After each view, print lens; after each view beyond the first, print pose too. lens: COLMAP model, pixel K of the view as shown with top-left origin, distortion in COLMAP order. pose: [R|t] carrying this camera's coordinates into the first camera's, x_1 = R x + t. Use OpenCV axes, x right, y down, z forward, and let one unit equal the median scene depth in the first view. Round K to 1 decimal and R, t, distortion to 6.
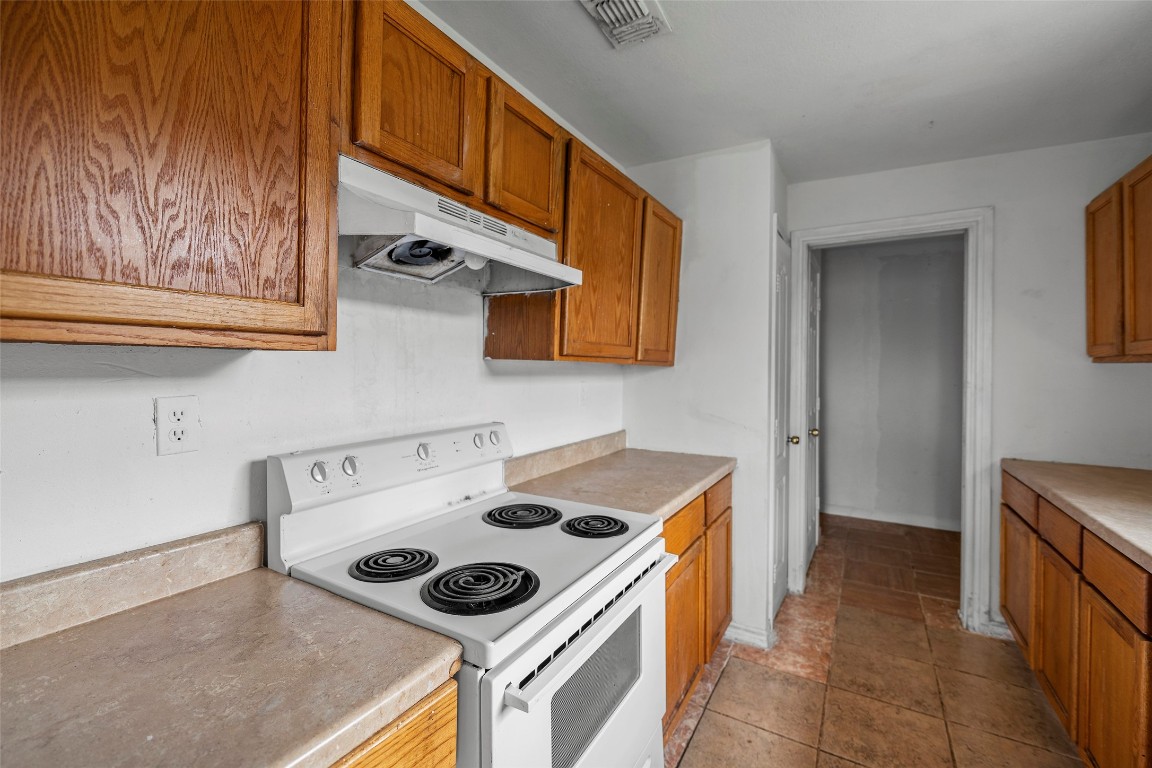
lens RADIAL K [[498.2, 0, 574.8], [0, 498.2, 375.8], [0, 0, 1]] dist [0.002682, 0.000116]
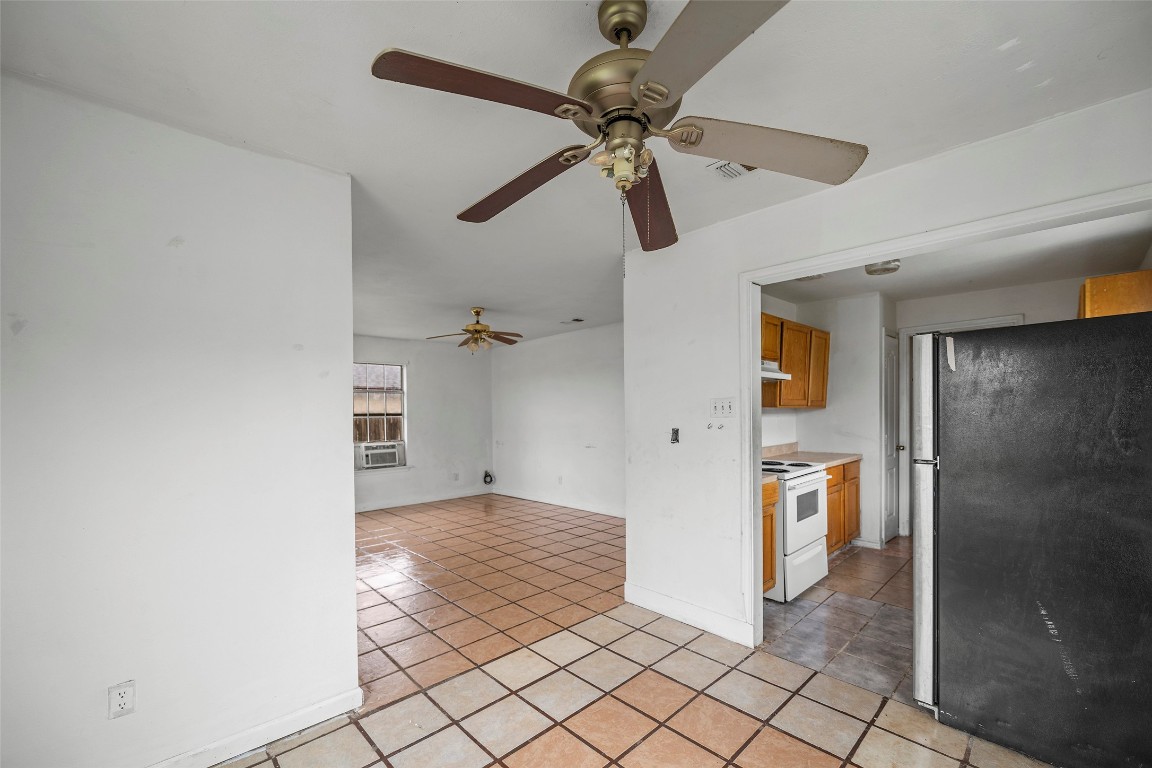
lens RADIAL K [[468.7, 0, 574.5], [0, 468.7, 421.0], [0, 0, 1]] dist [-0.003946, -0.000243]
pose [[0.960524, -0.013011, -0.277894, -0.262101], [0.015364, 0.999862, 0.006294, 0.005503], [0.277774, -0.010315, 0.960591, -1.136553]]
